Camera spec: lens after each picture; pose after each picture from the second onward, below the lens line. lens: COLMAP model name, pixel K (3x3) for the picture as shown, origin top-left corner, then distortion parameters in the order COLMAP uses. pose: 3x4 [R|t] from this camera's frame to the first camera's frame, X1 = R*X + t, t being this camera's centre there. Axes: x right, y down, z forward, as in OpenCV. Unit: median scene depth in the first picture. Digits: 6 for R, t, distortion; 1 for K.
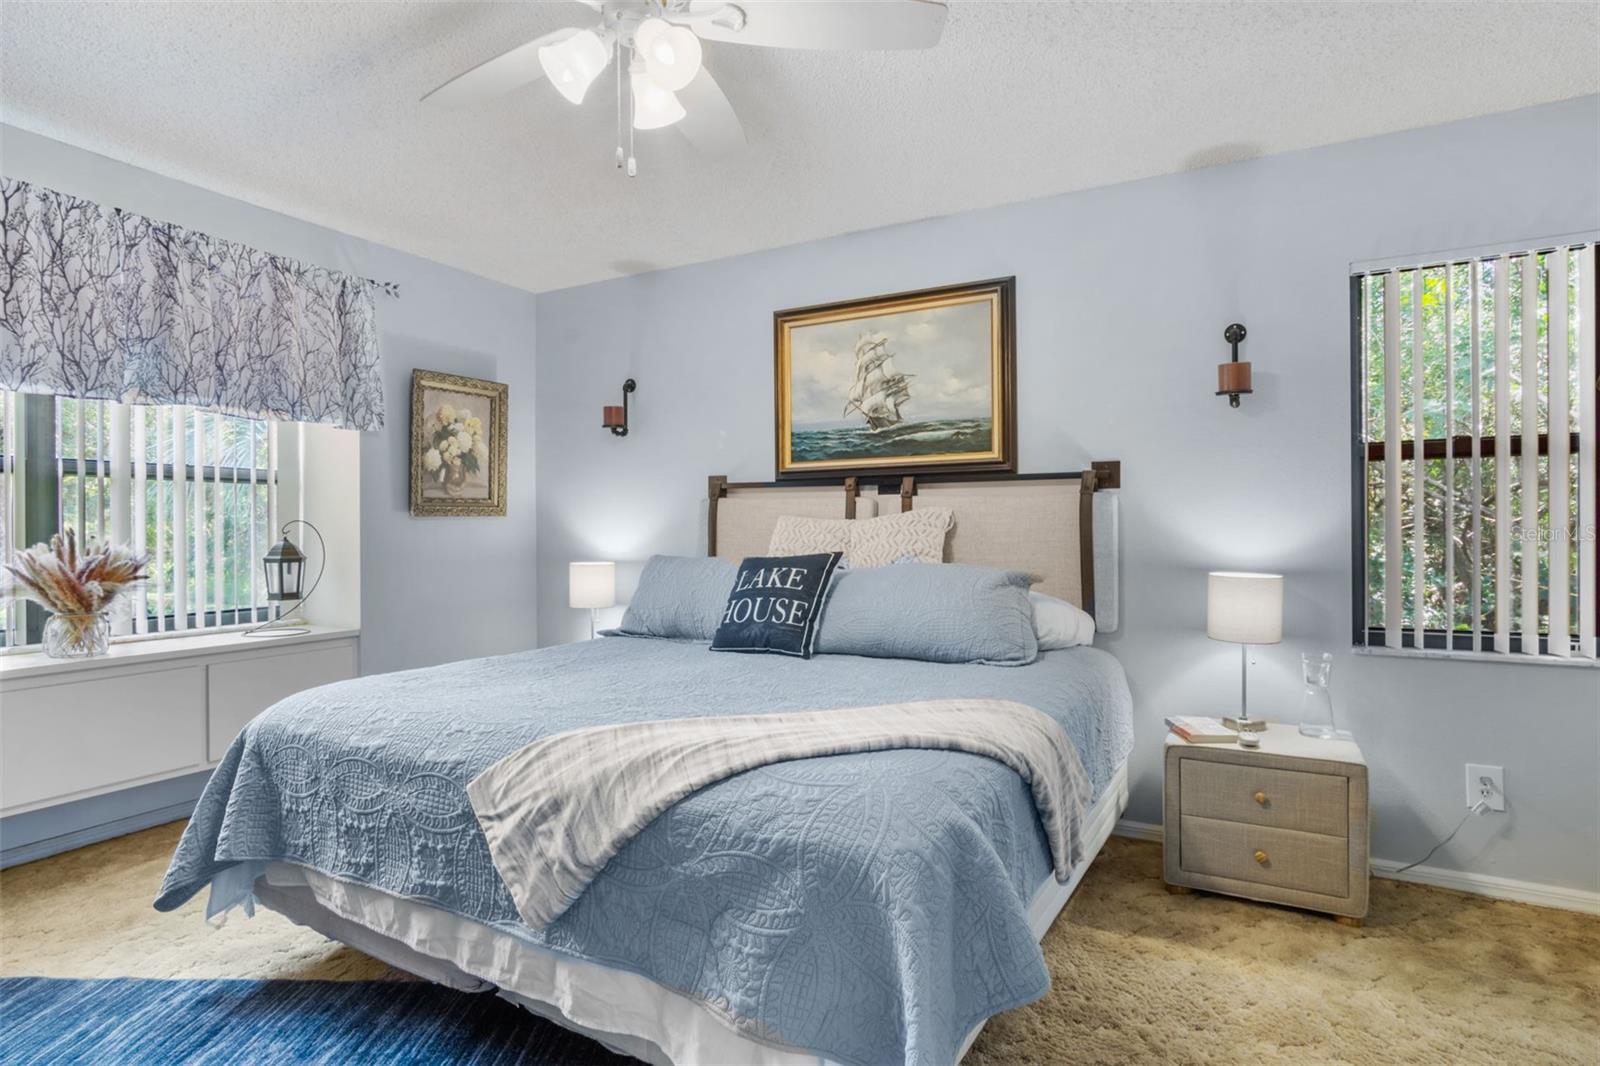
lens RADIAL K [[871.4, 0, 796.1], [0, 871.4, 520.6], [0, 0, 1]] dist [-0.003890, 0.000172]
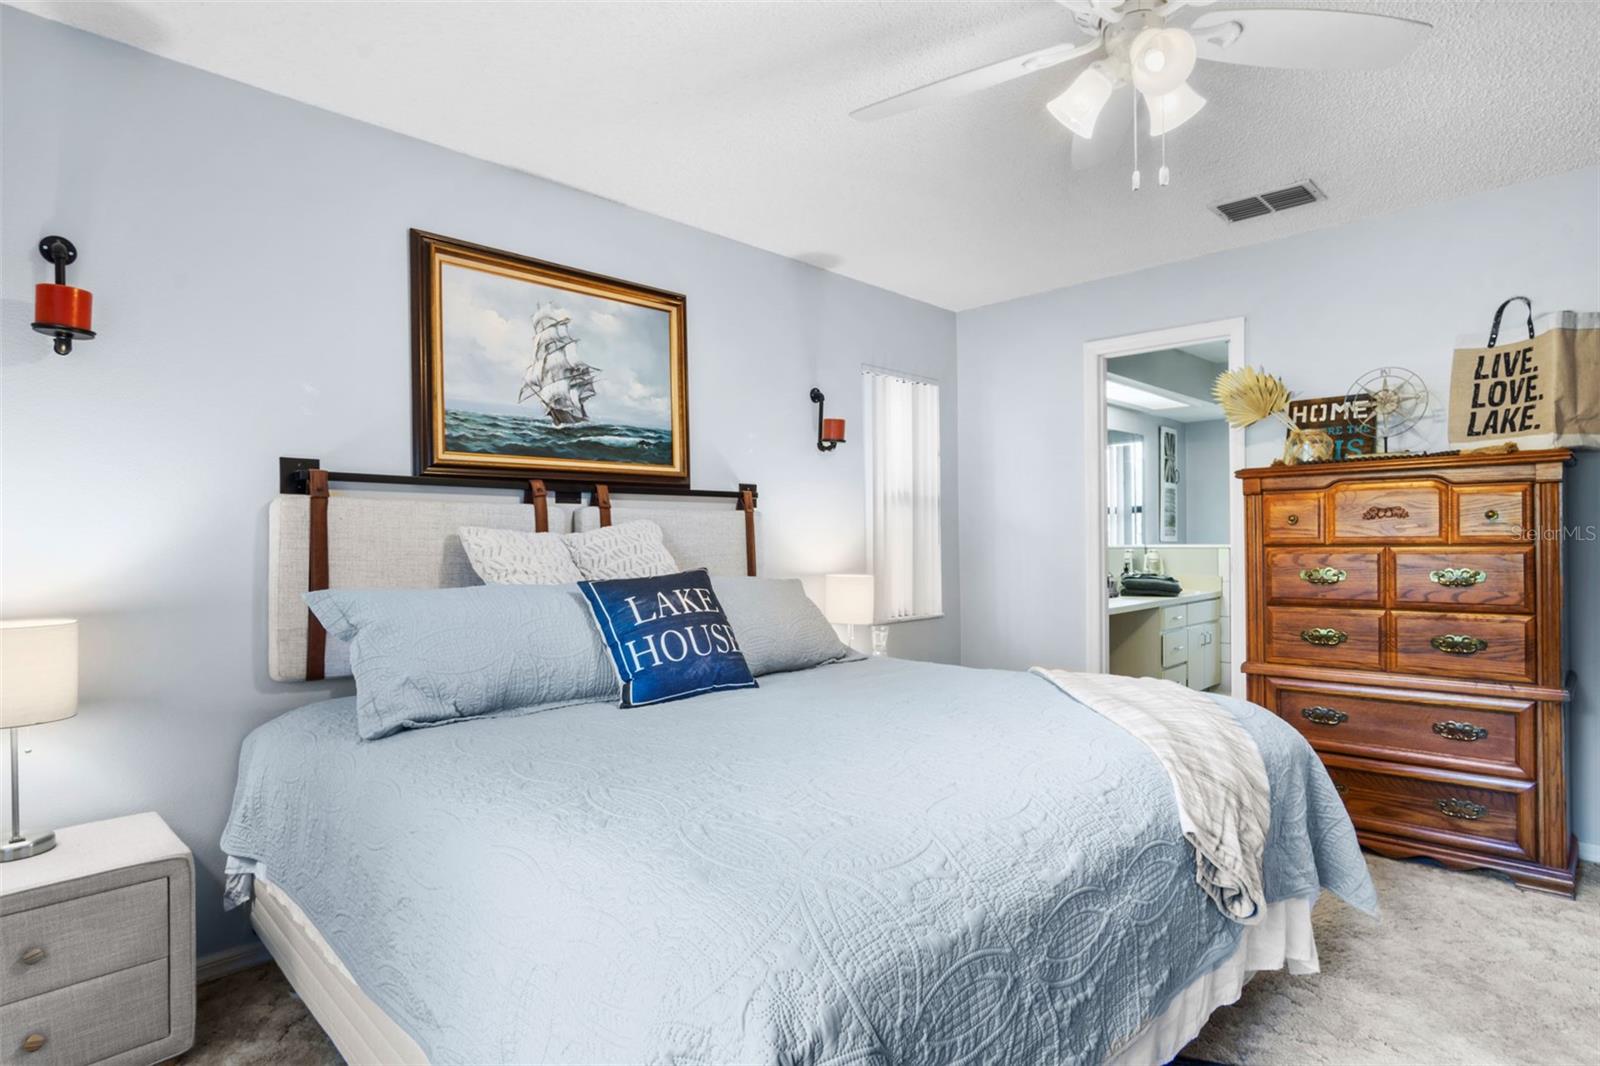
lens RADIAL K [[856.9, 0, 801.9], [0, 856.9, 540.5], [0, 0, 1]] dist [-0.001706, 0.000194]
pose [[0.258837, 0.003792, 0.965914, -0.637985], [0.002791, 0.999985, -0.004674, 0.010378], [-0.965917, 0.003906, 0.258823, 0.567918]]
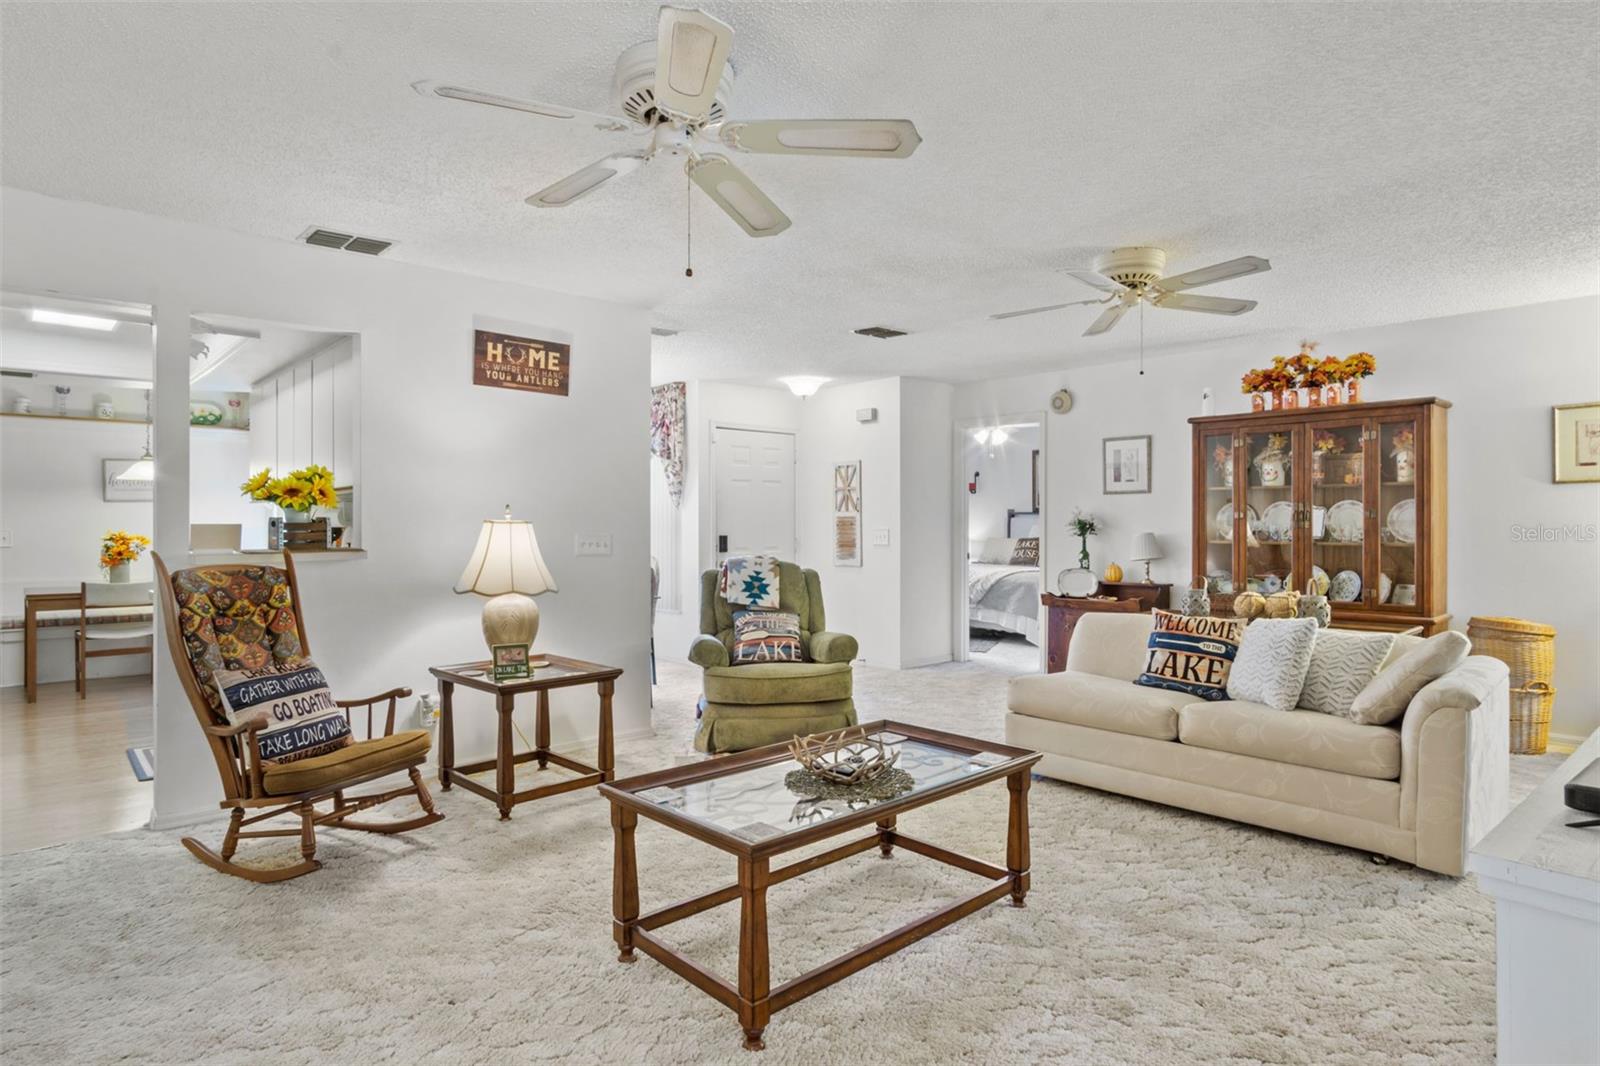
lens RADIAL K [[871.4, 0, 796.1], [0, 871.4, 520.6], [0, 0, 1]] dist [-0.003890, 0.000172]
pose [[0.943932, 0.004365, -0.330112, 0.193999], [-0.003408, 0.999988, 0.003479, -0.025434], [0.330123, -0.002159, 0.943935, -1.982546]]
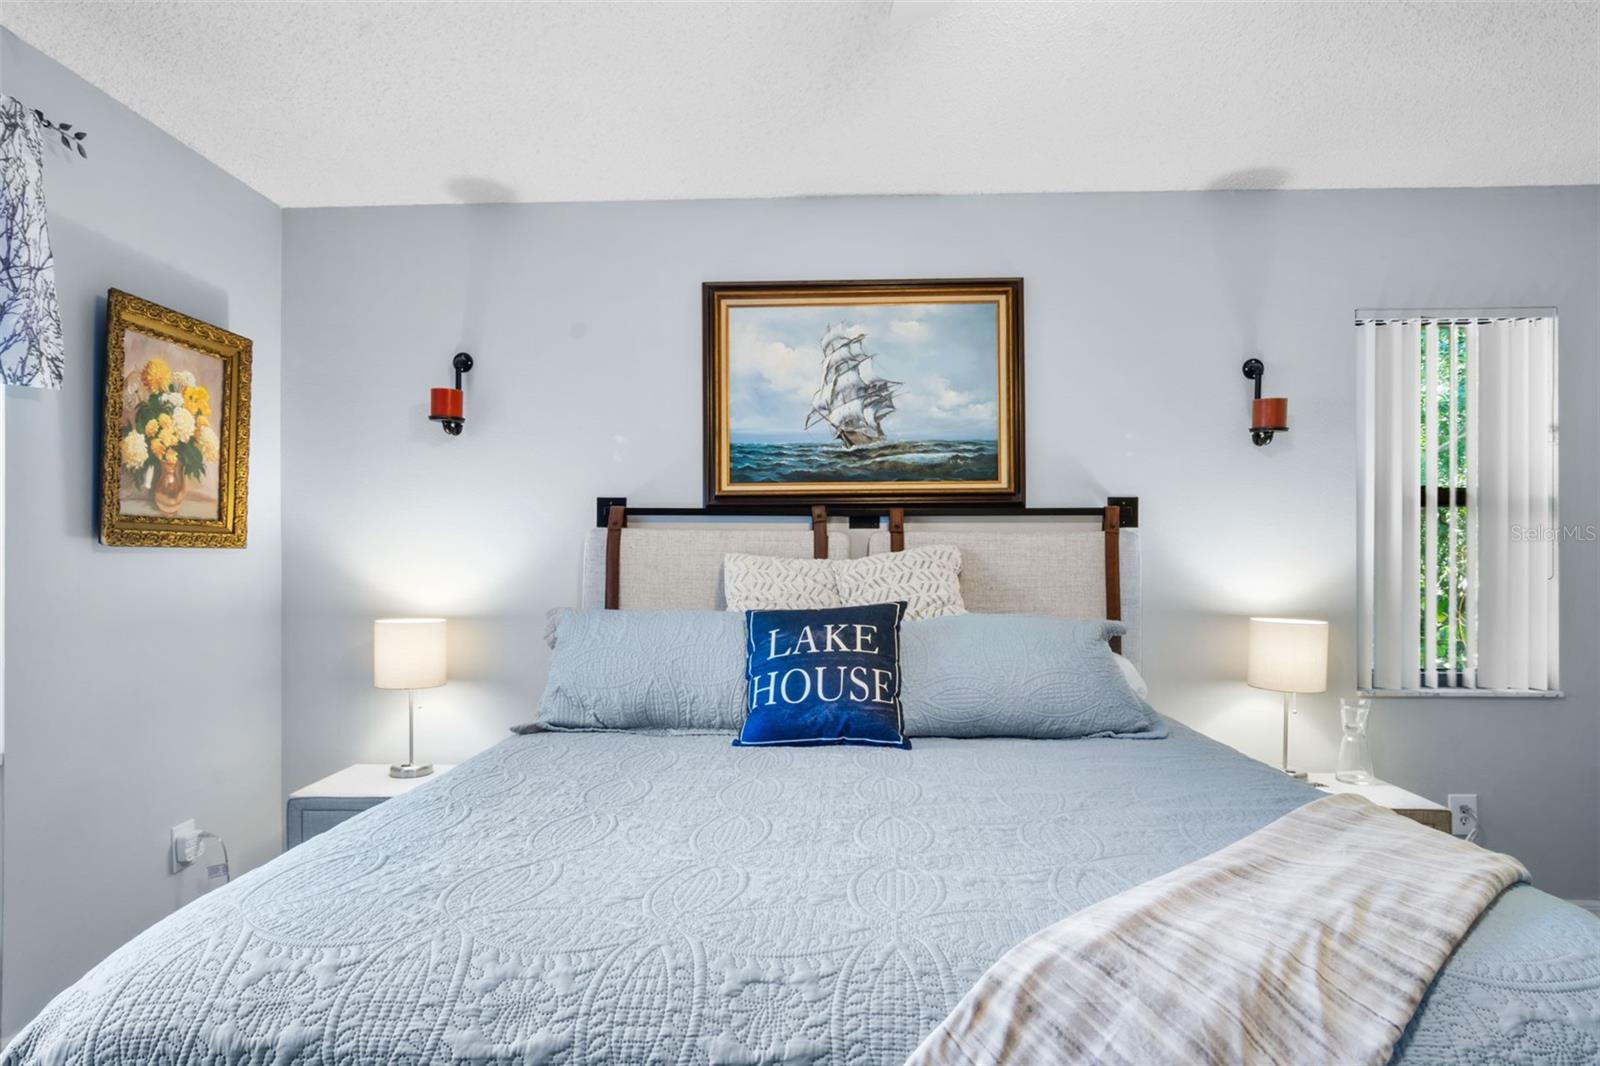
lens RADIAL K [[891.1, 0, 808.3], [0, 891.1, 568.3], [0, 0, 1]] dist [-0.007496, 0.002028]
pose [[0.891220, 0.005273, 0.453541, -0.313293], [-0.008024, 0.999959, 0.004141, 0.003708], [-0.453501, -0.007330, 0.891226, 0.289529]]
